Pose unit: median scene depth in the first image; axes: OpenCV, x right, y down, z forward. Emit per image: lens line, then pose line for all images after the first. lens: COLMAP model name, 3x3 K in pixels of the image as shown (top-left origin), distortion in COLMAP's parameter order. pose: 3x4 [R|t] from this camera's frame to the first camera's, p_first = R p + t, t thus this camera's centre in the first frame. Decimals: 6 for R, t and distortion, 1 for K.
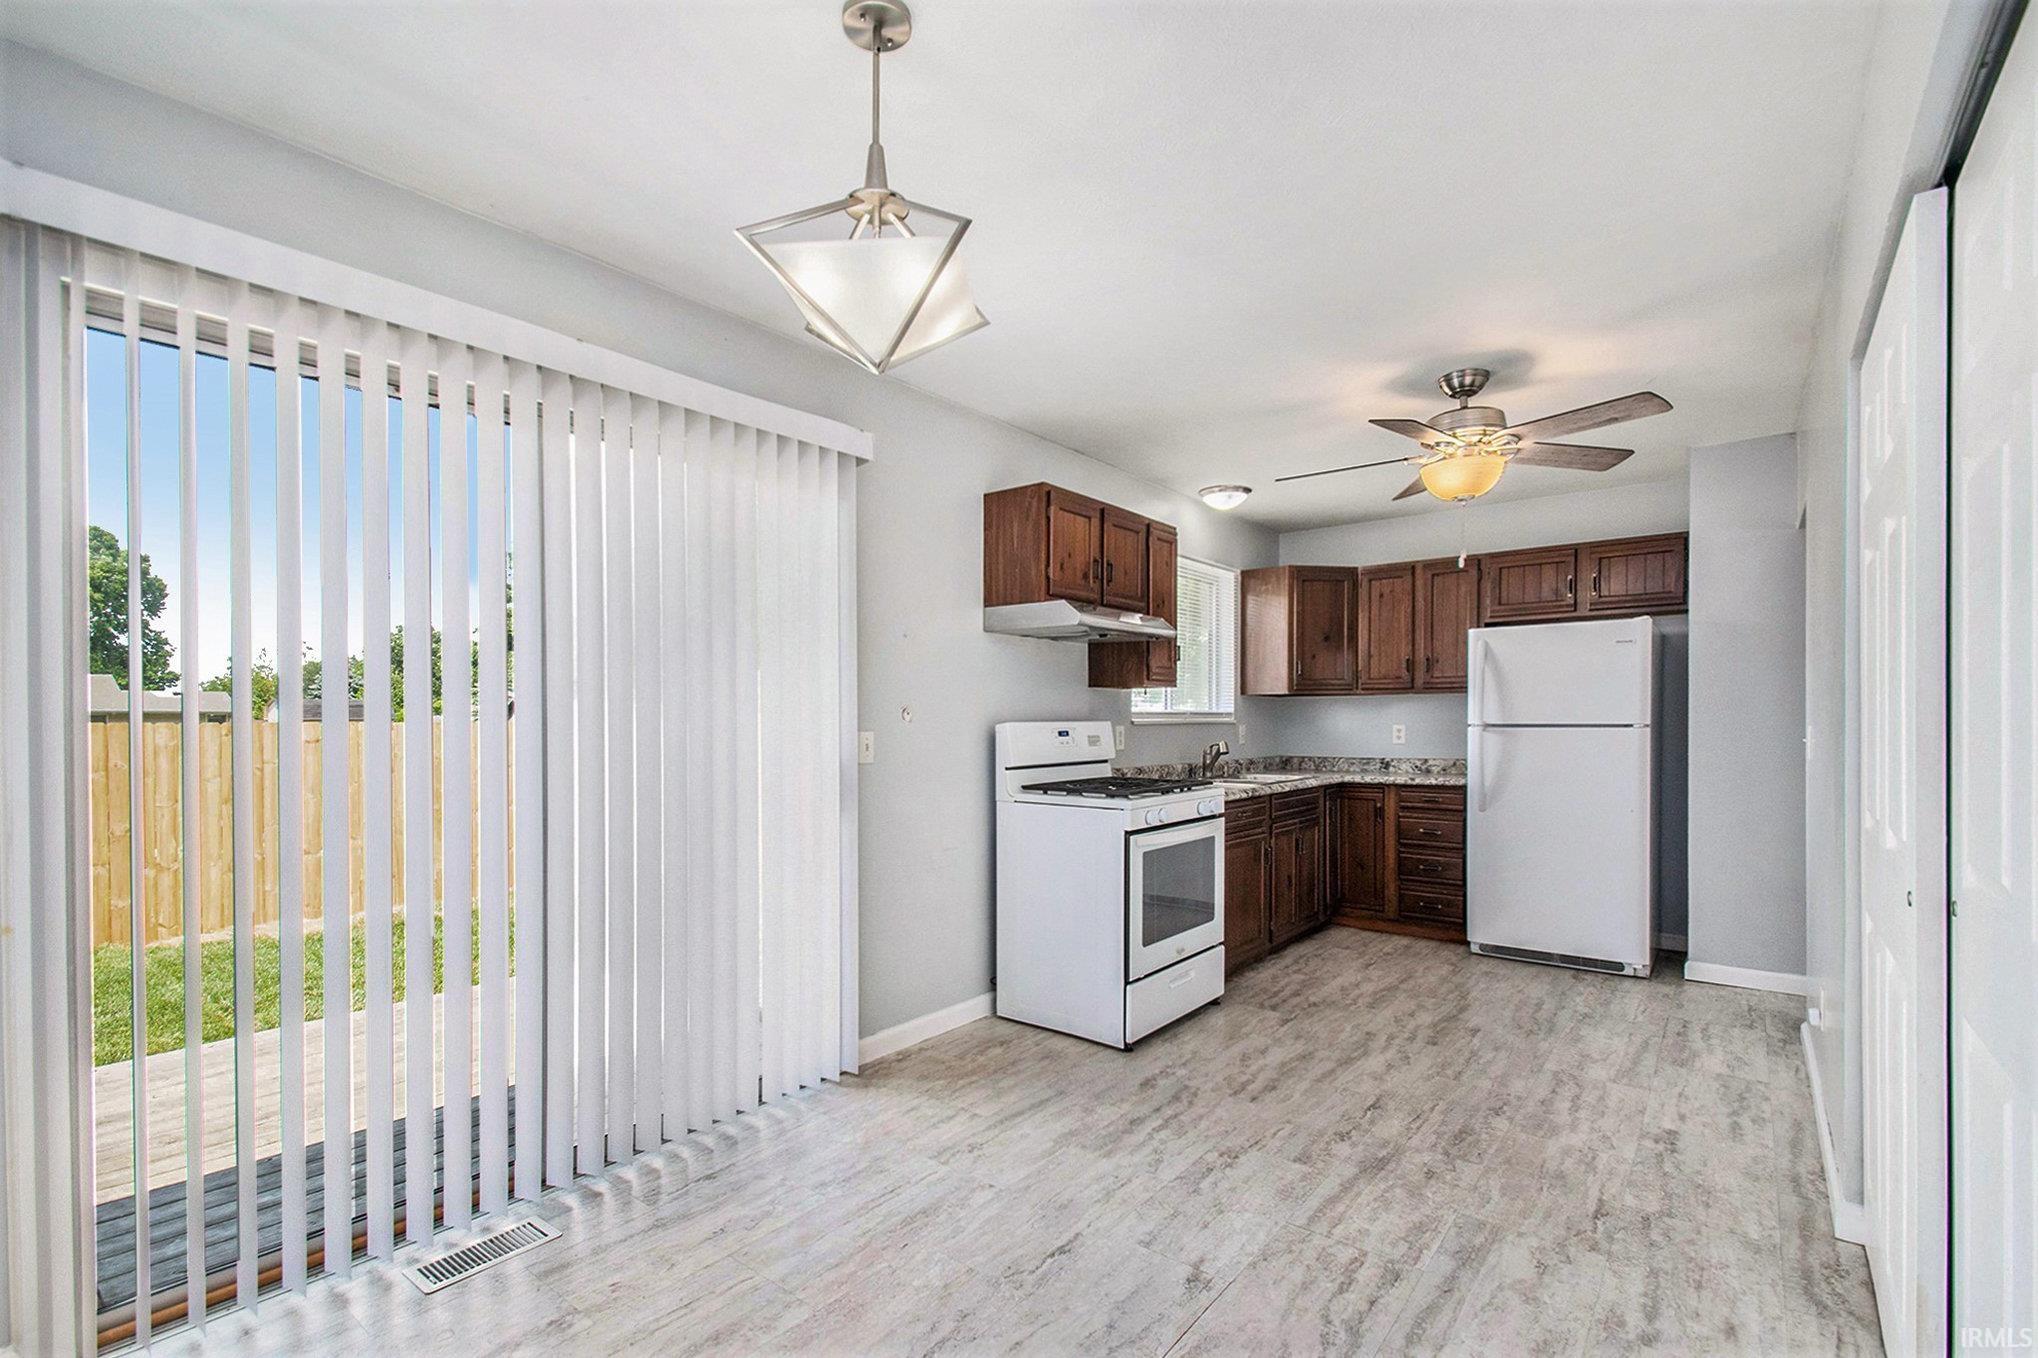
lens RADIAL K [[919.1, 0, 1016.9], [0, 919.1, 724.9], [0, 0, 1]] dist [0.005315, -0.001837]
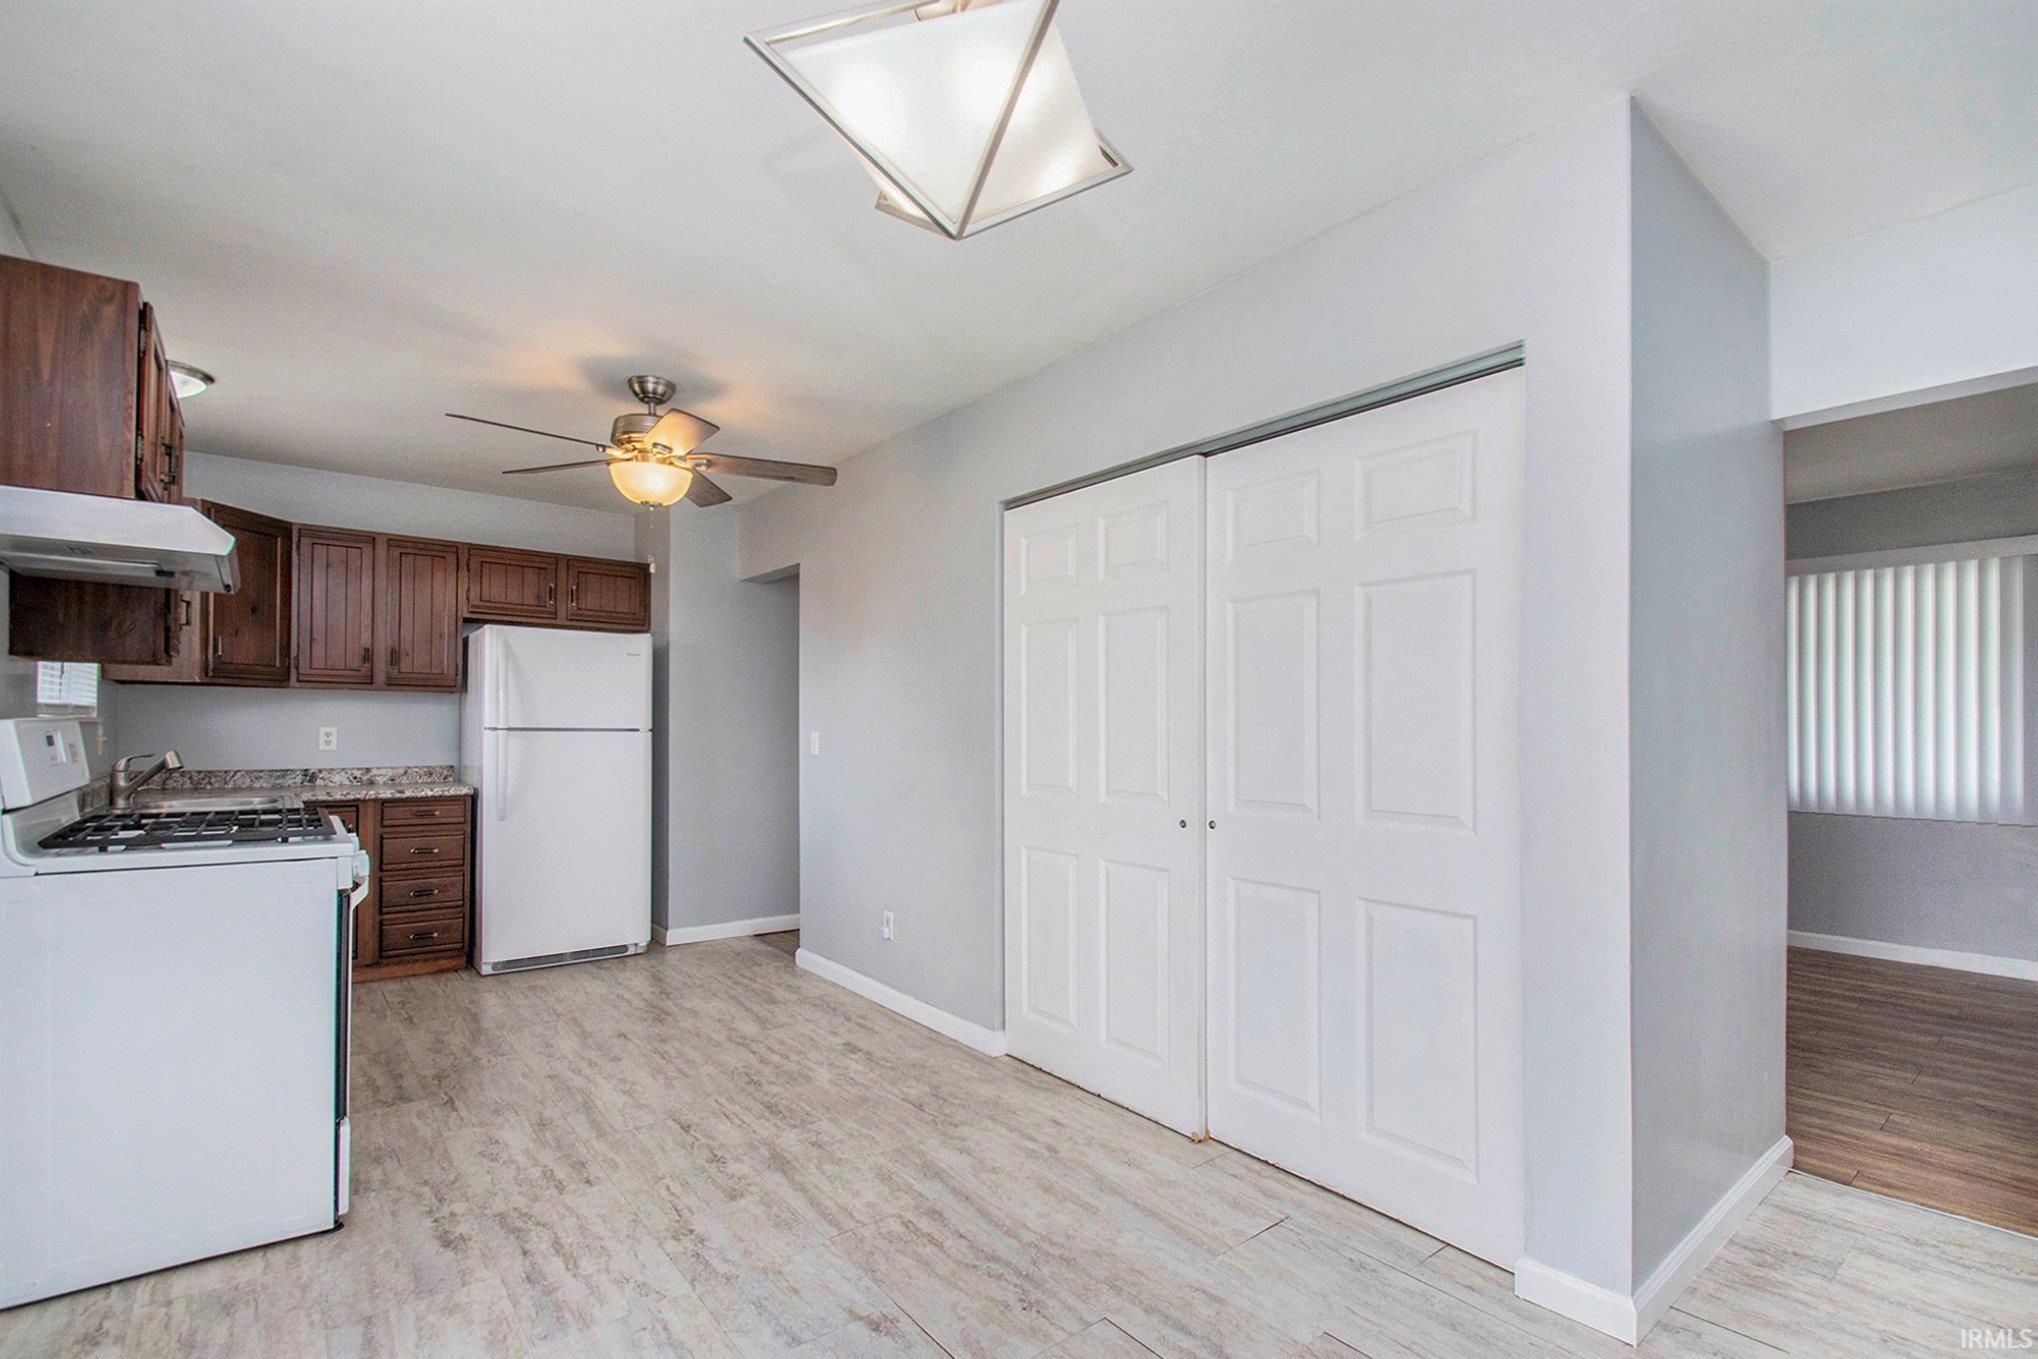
lens RADIAL K [[919.1, 0, 1012.8], [0, 919.1, 732.7], [0, 0, 1]] dist [0.005315, -0.001837]
pose [[0.218758, 0.003388, 0.975773, -0.356597], [-0.008629, 0.999962, -0.001537, 0.001389], [-0.975741, -0.008084, 0.218779, 0.344178]]
